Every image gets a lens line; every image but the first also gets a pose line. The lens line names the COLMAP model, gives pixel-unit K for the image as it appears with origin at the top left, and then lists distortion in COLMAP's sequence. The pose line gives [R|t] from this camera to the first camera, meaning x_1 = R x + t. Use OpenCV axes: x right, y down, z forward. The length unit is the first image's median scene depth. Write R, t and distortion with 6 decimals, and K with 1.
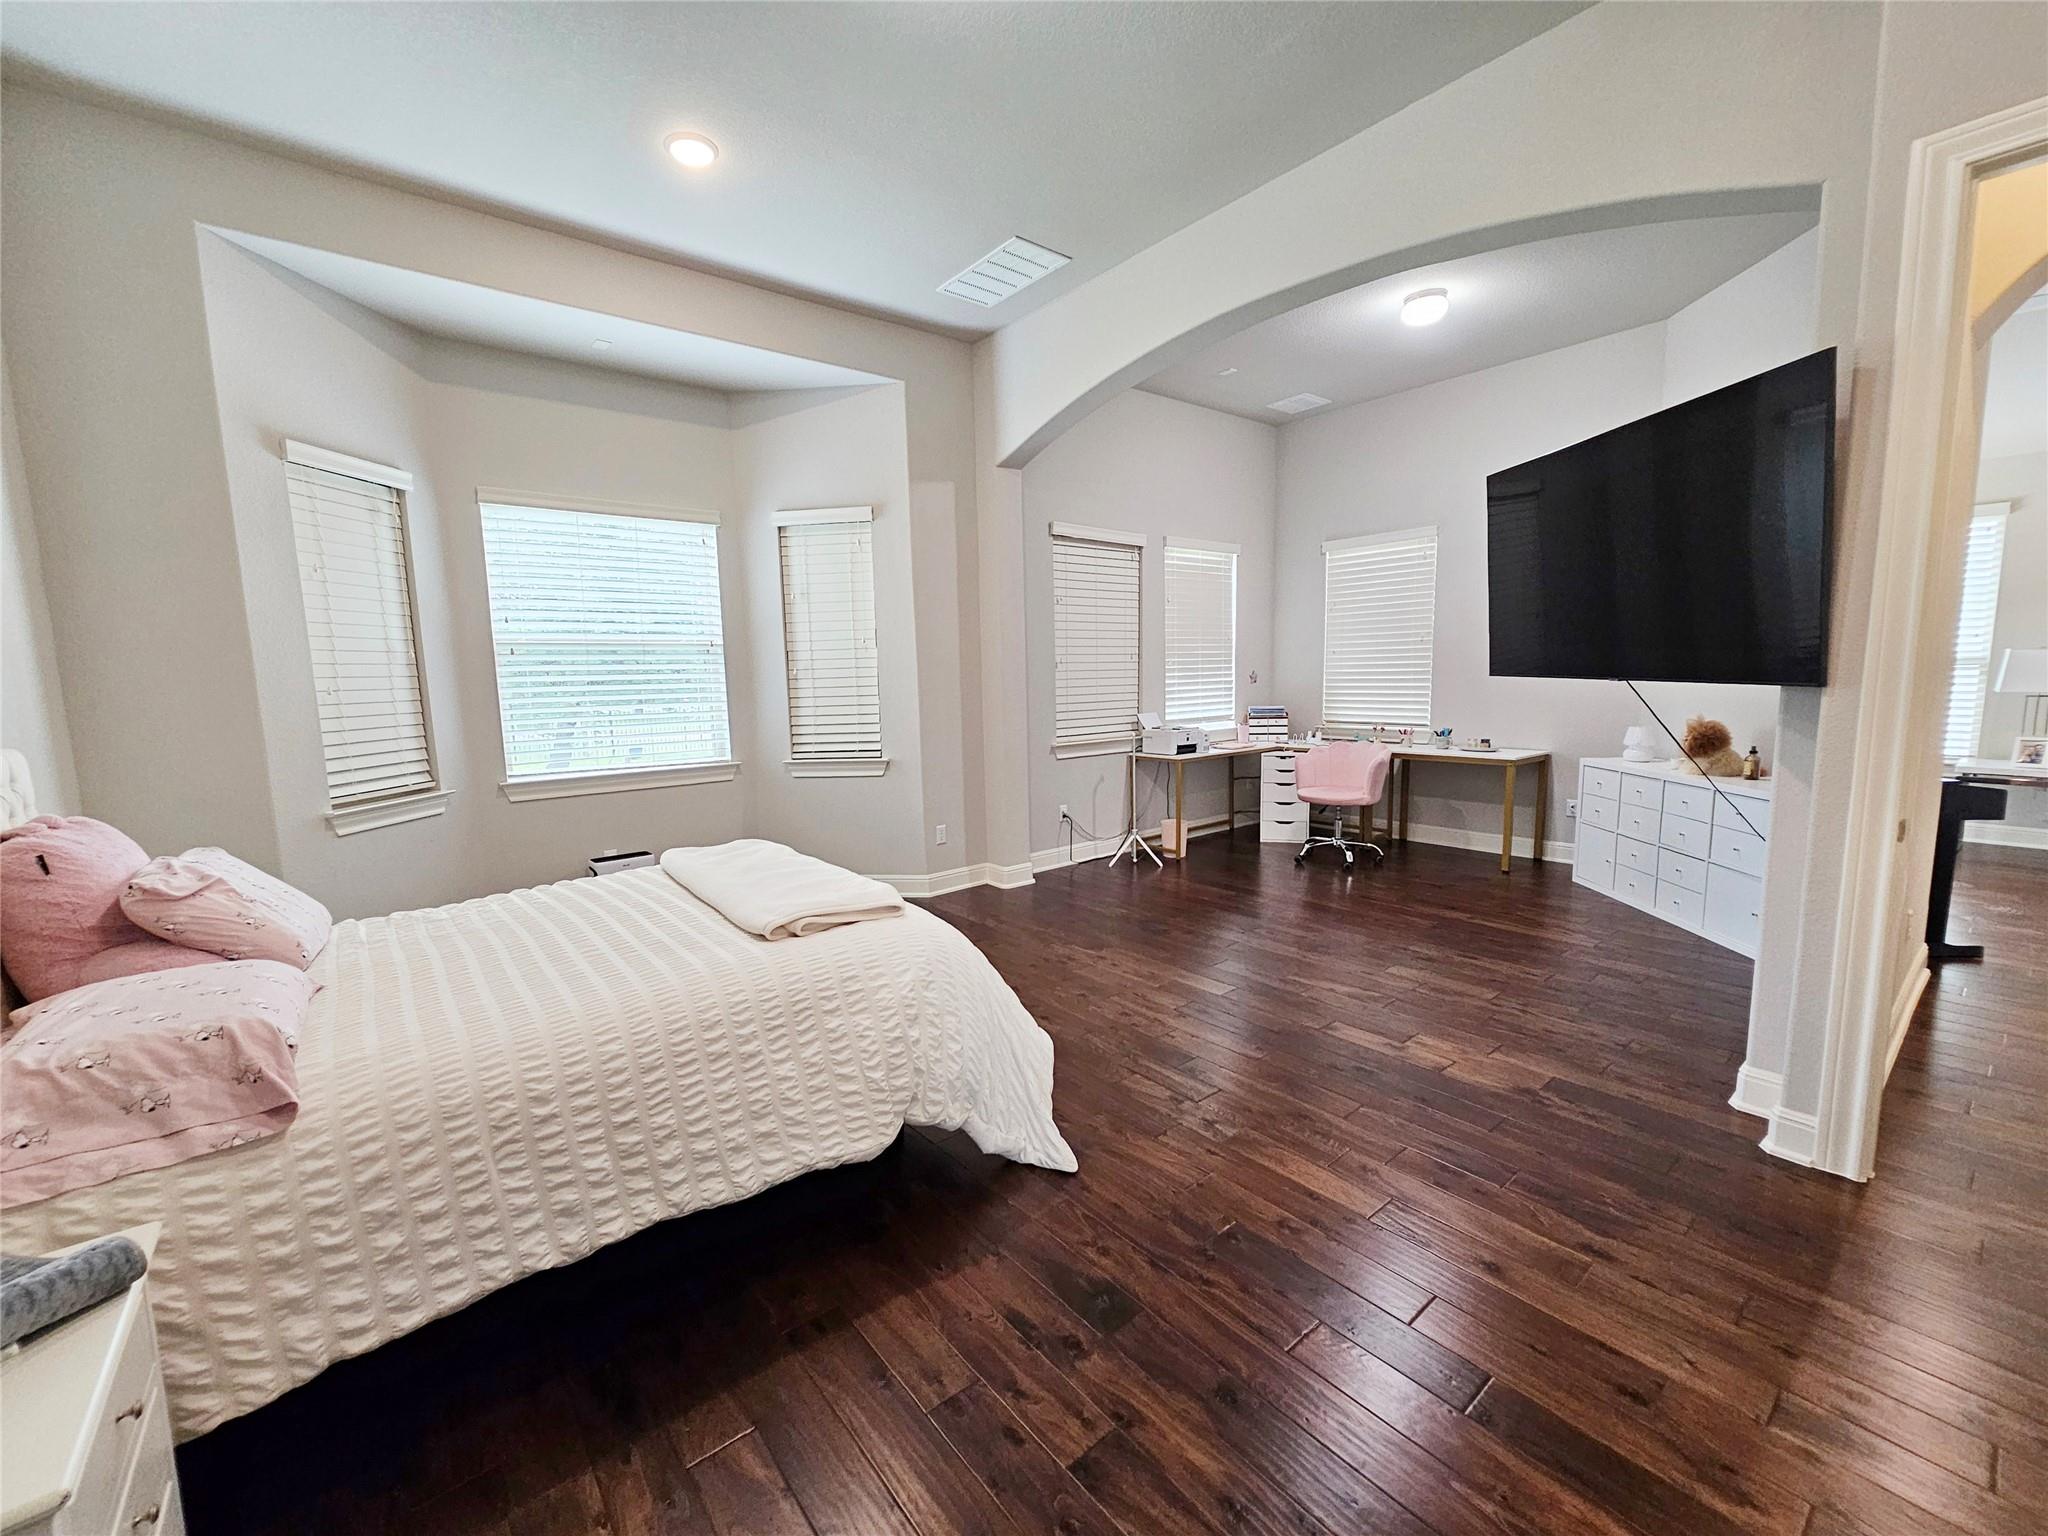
lens RADIAL K [[838.1, 0, 1016.3], [0, 838.1, 775.6], [0, 0, 1]] dist [-0.000097, 0.000843]
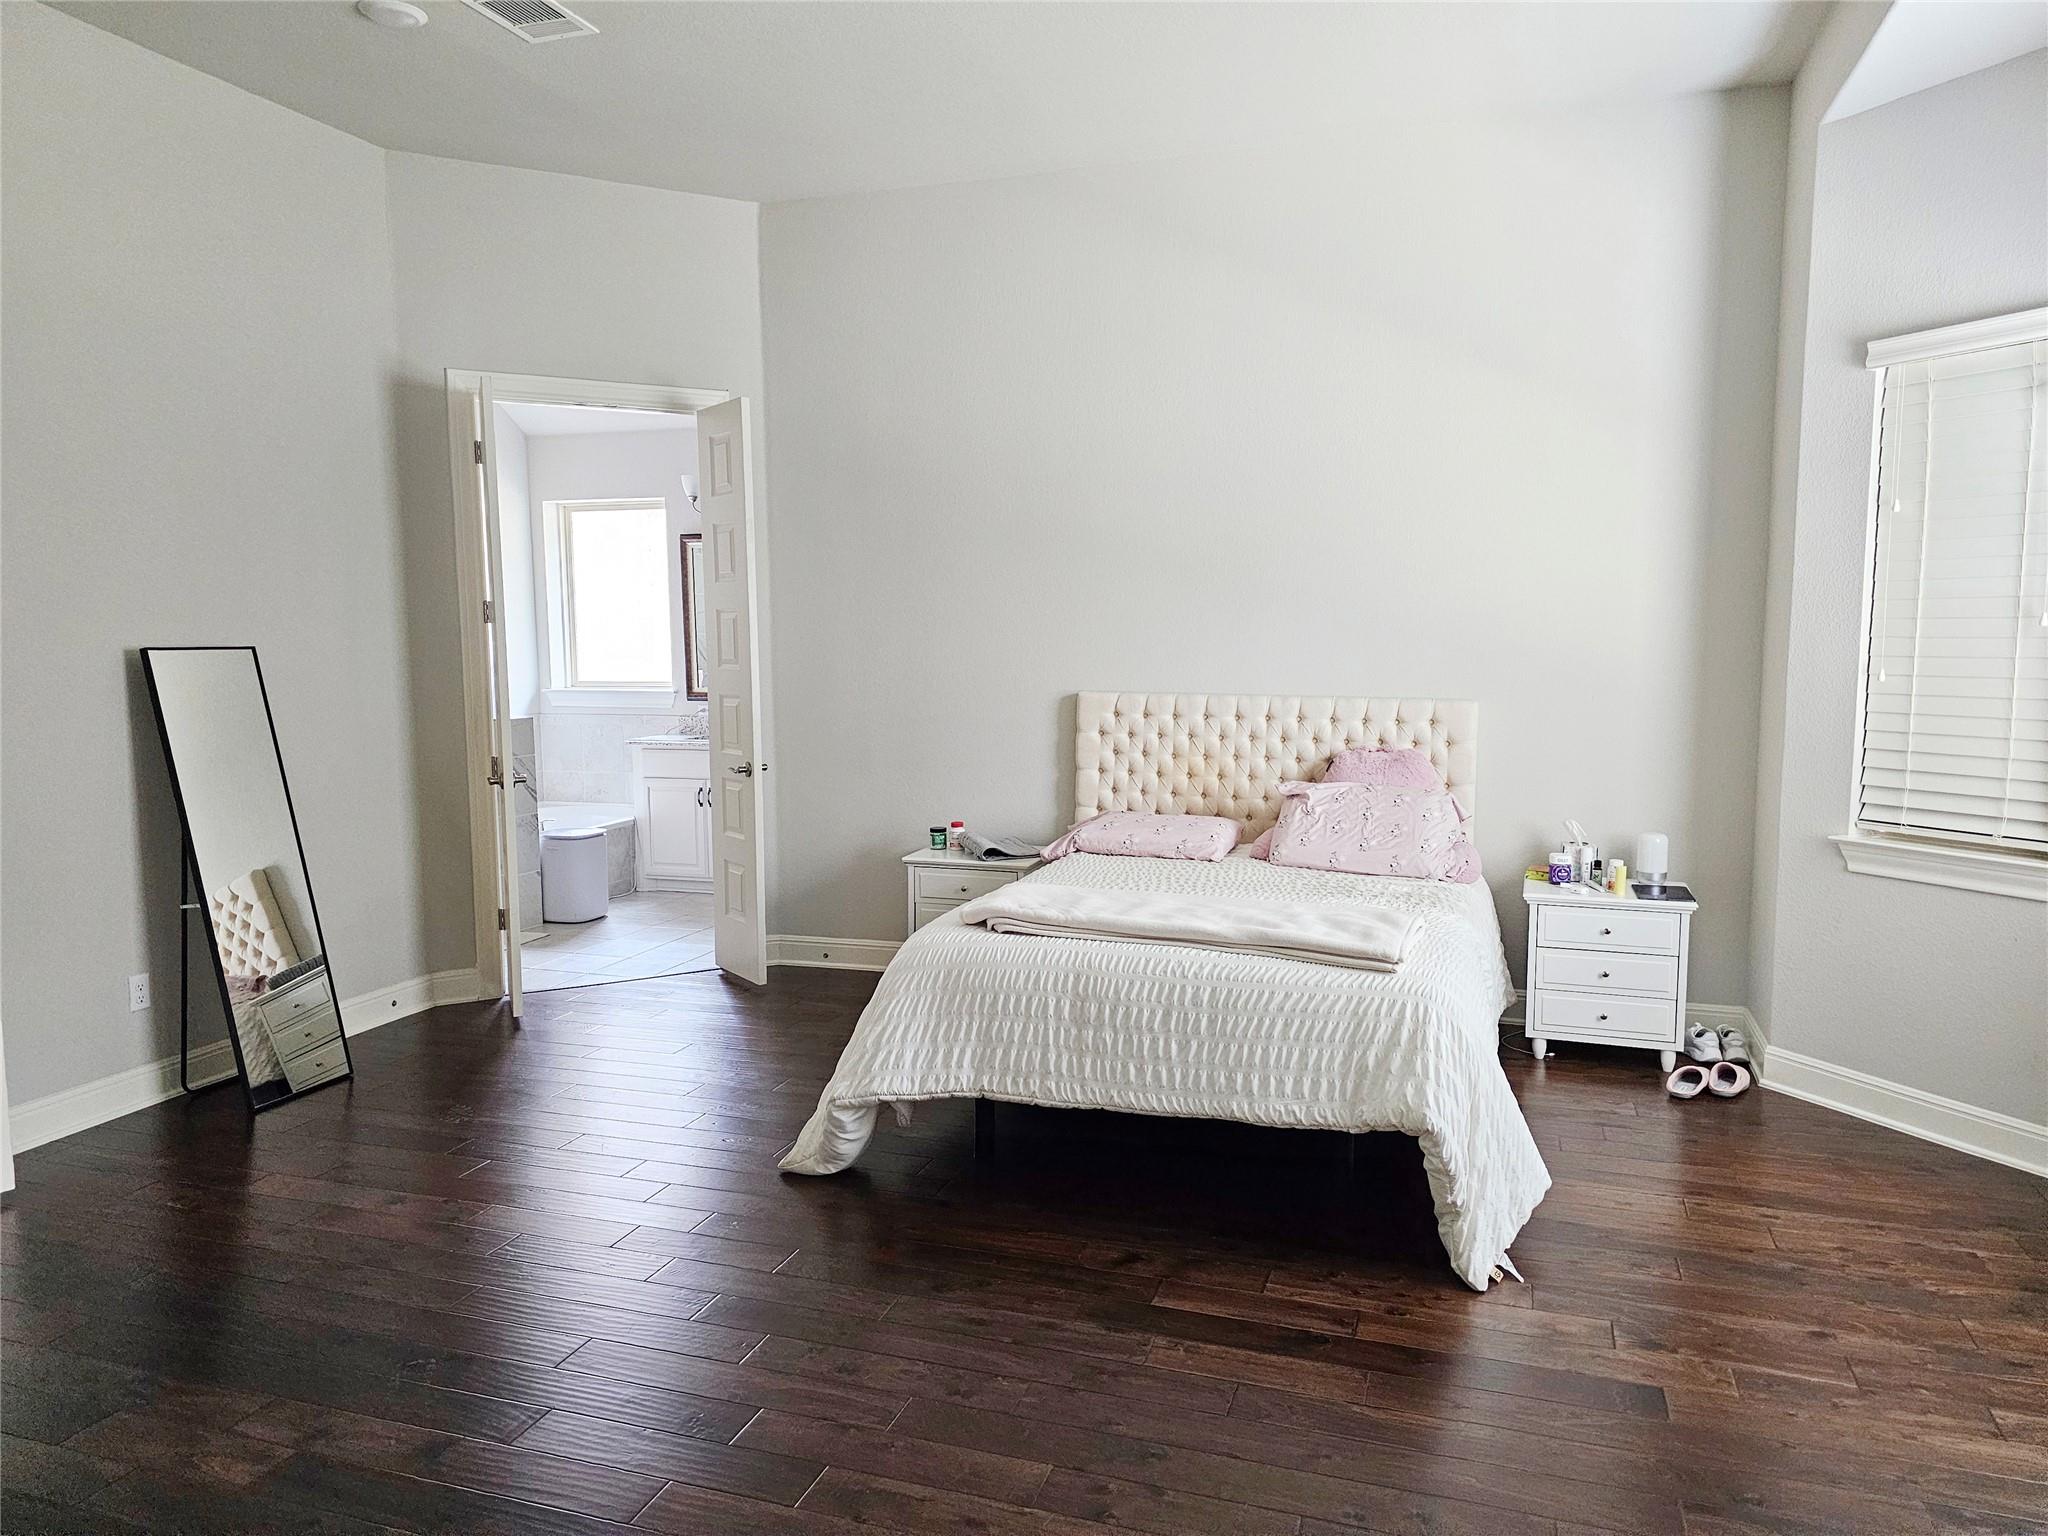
lens RADIAL K [[1369.6, 0, 1058.7], [0, 1369.6, 774.0], [0, 0, 1]] dist [0.061696, -0.054081]
pose [[-0.839767, 0.083237, -0.536528, 0.272600], [-0.044135, 0.974443, 0.220255, -0.161303], [0.541150, 0.208643, -0.814632, 1.032518]]
